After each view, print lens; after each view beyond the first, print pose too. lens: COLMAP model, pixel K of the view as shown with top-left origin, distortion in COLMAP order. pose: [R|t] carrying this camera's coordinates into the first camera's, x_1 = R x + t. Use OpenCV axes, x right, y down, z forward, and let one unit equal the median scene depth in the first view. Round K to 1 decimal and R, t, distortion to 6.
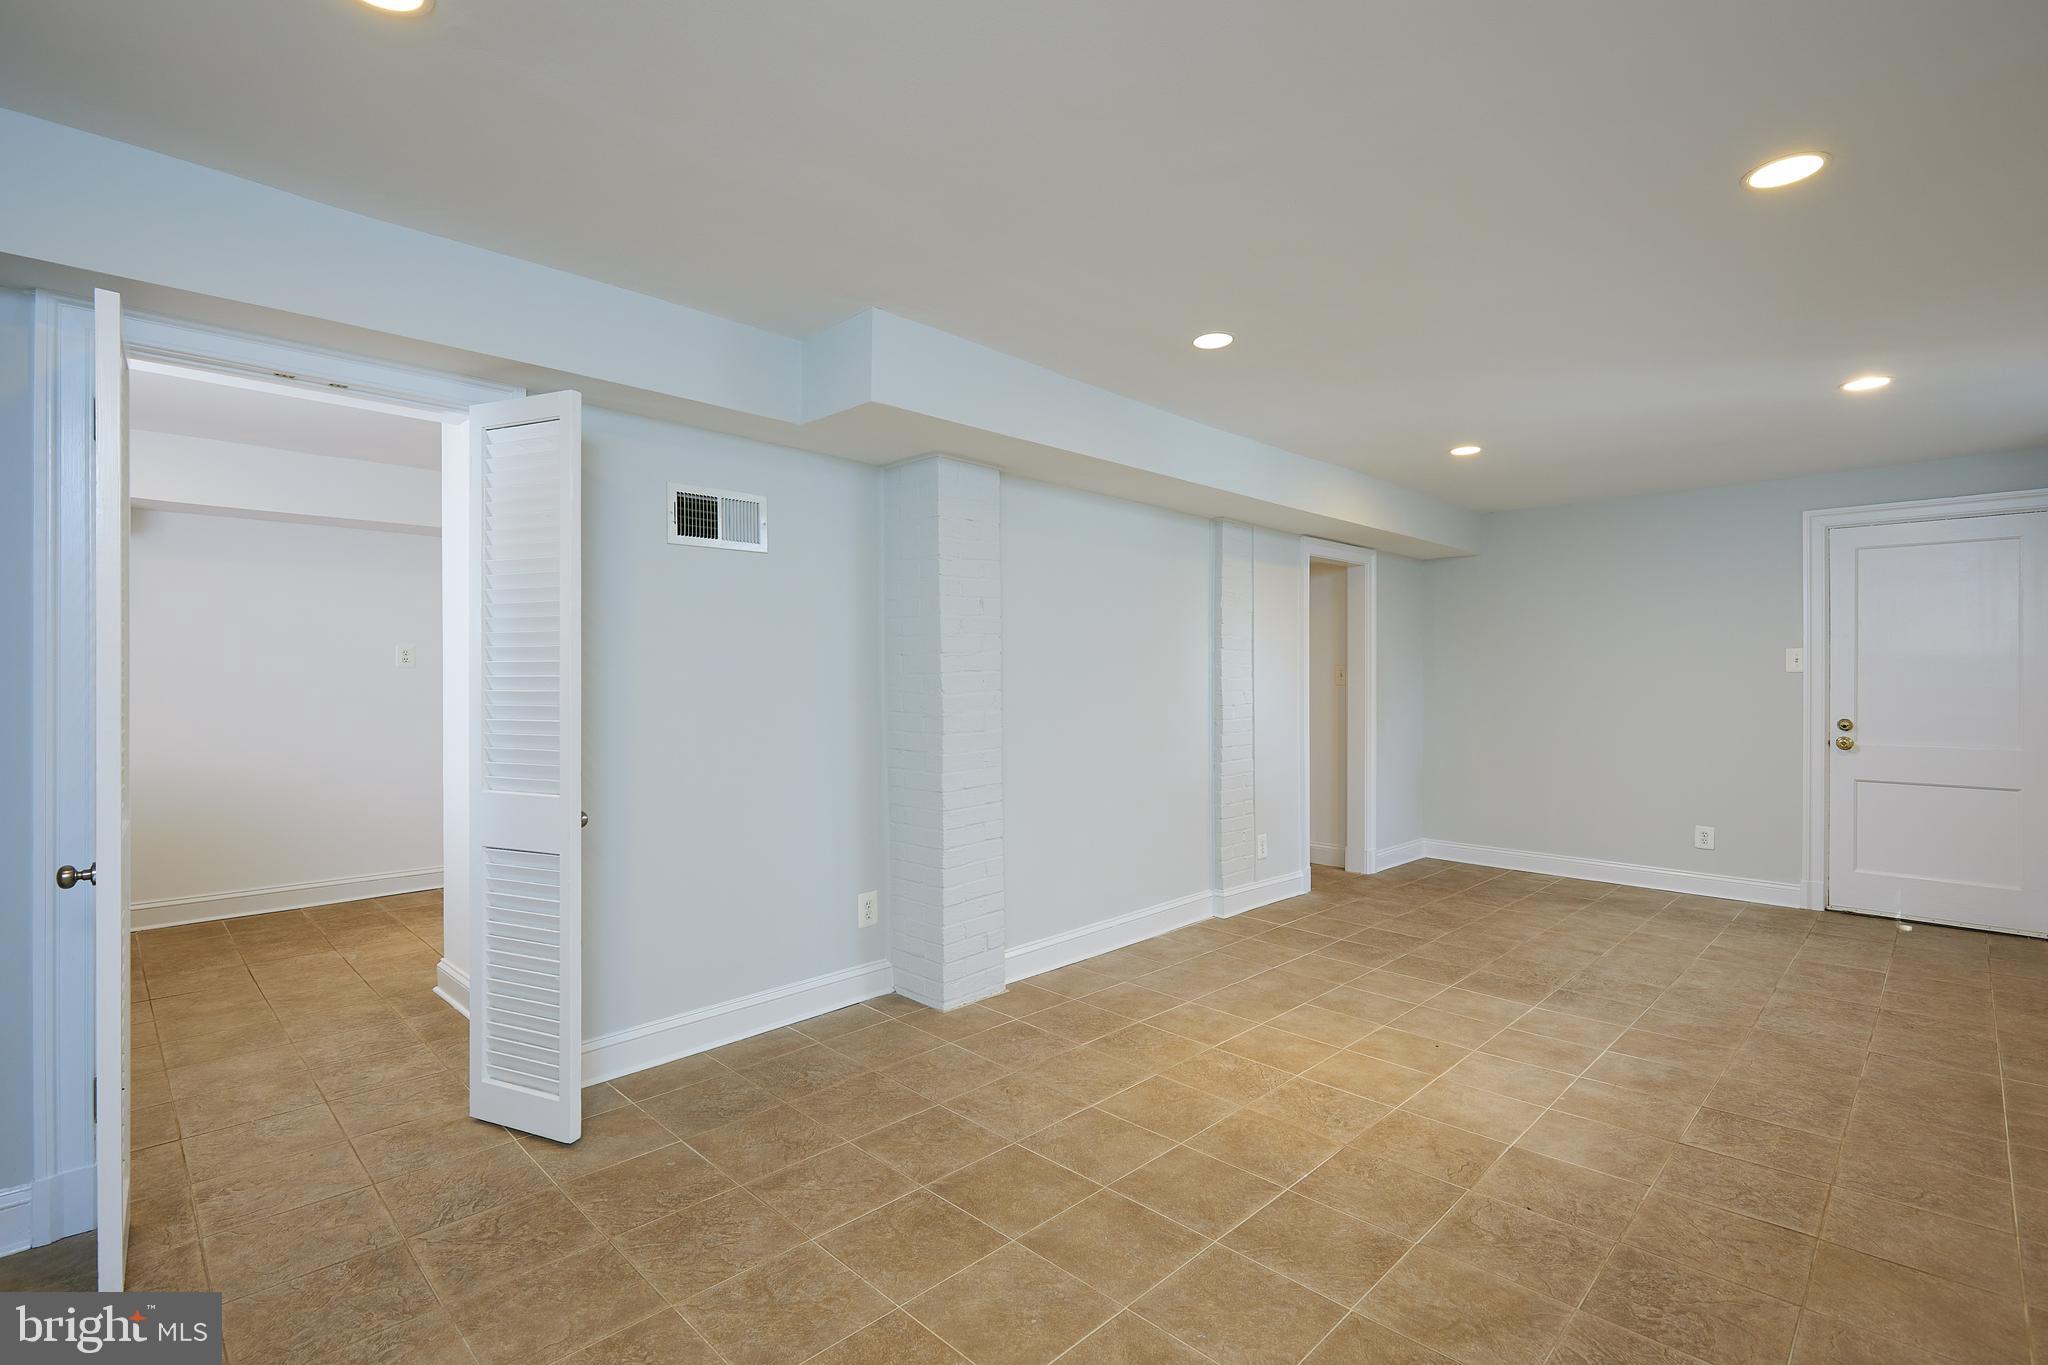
lens RADIAL K [[934.4, 0, 1020.4], [0, 934.4, 680.4], [0, 0, 1]] dist [0.012455, -0.000485]
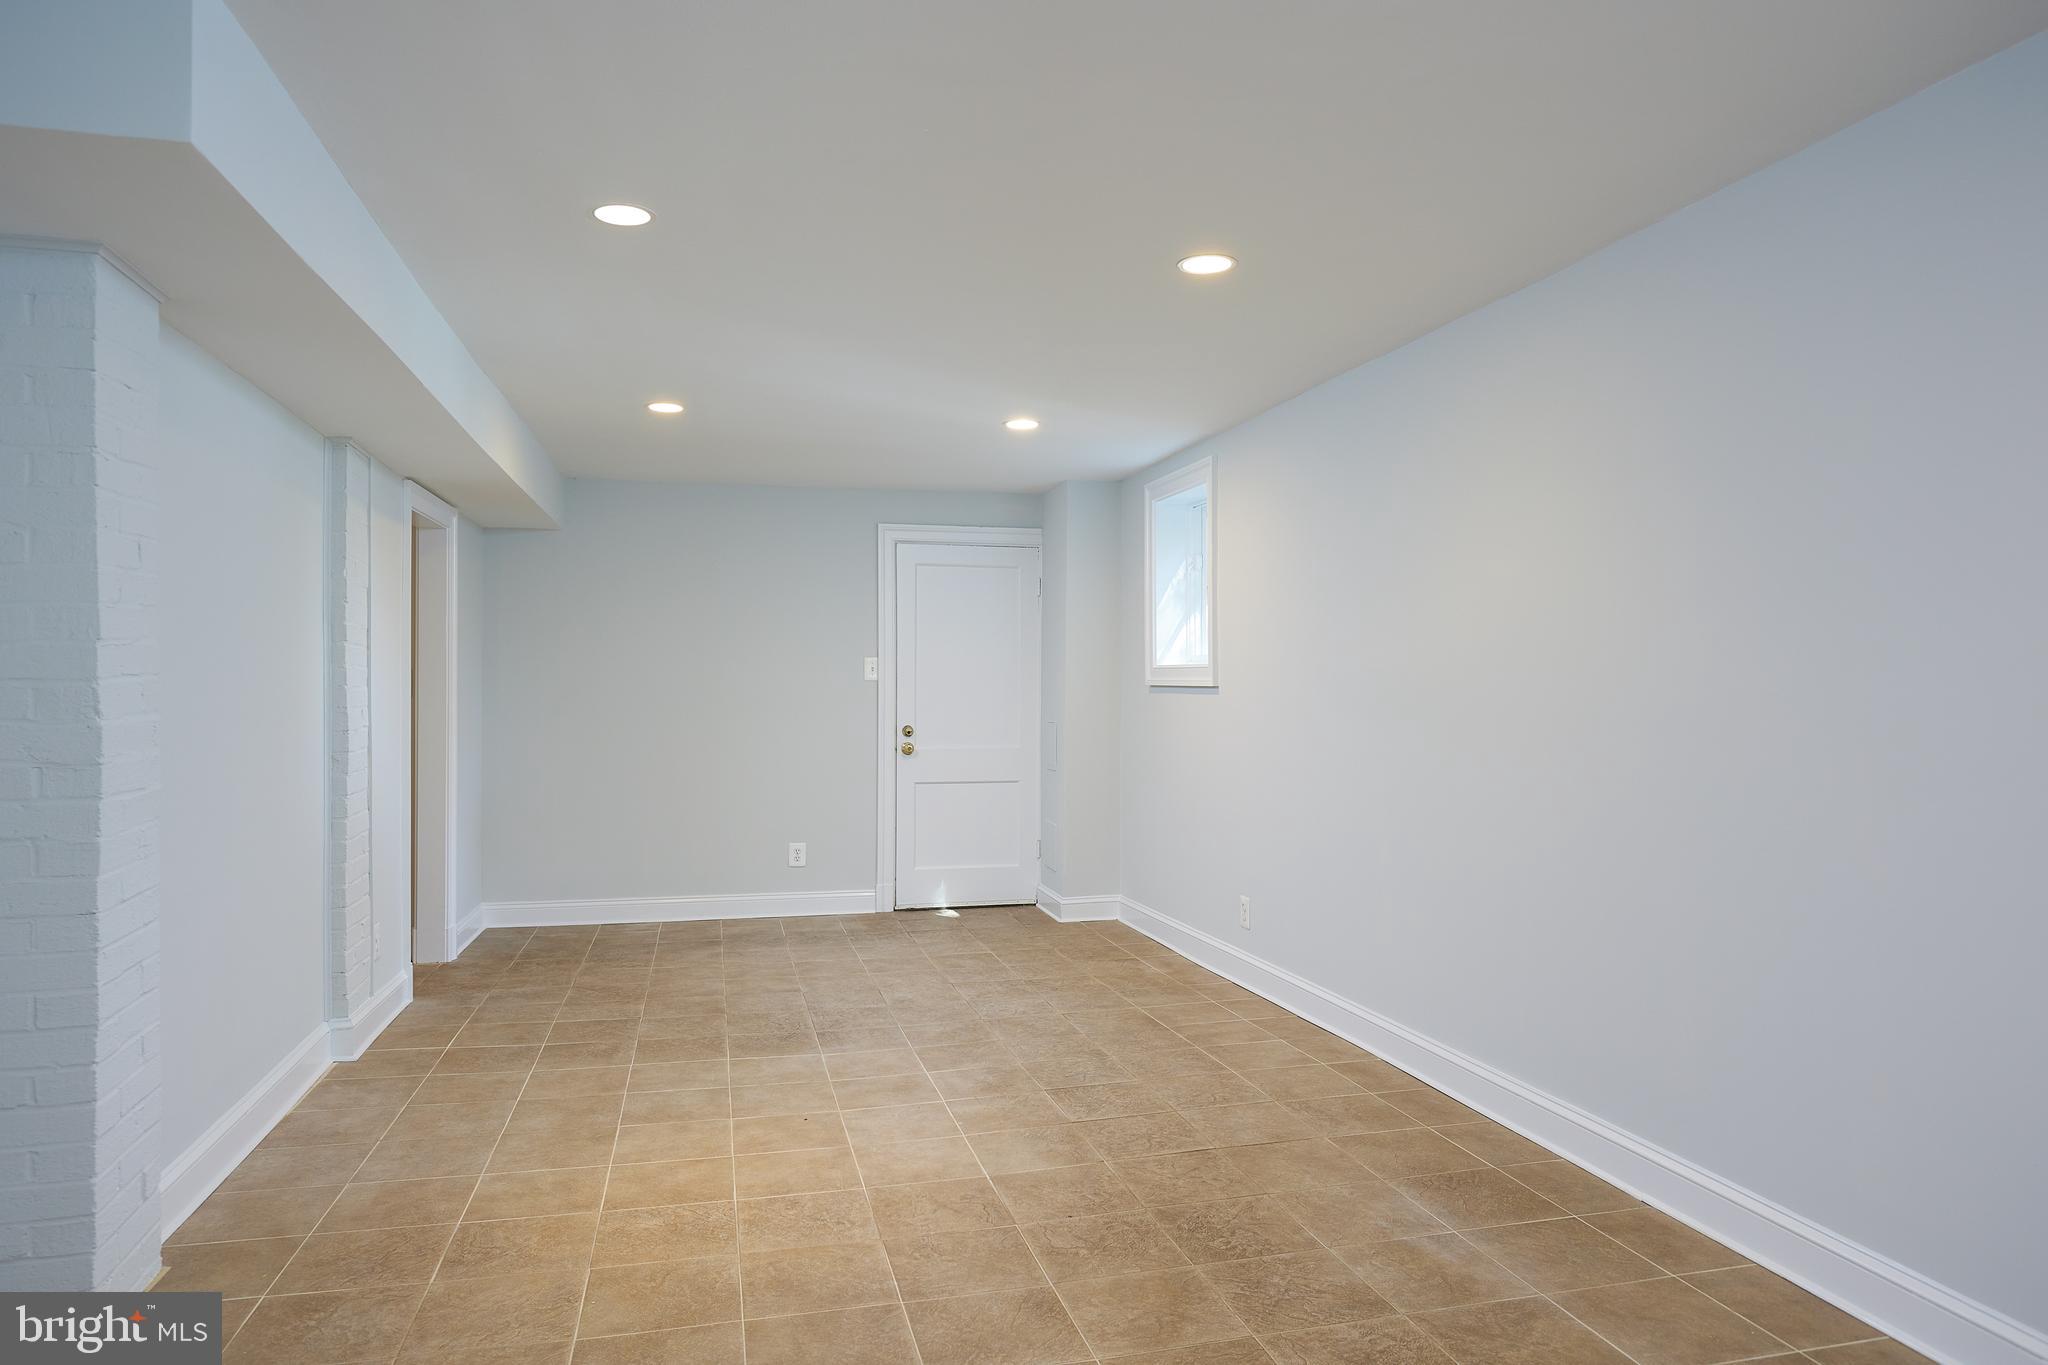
lens RADIAL K [[1283.9, 0, 1018.8], [0, 1283.9, 683.6], [0, 0, 1]] dist [0.010487, 0.003659]
pose [[0.531206, 0.001603, 0.847241, -0.409109], [0.002223, 0.999992, -0.003285, -0.001328], [-0.847240, 0.003628, 0.531198, 0.198435]]
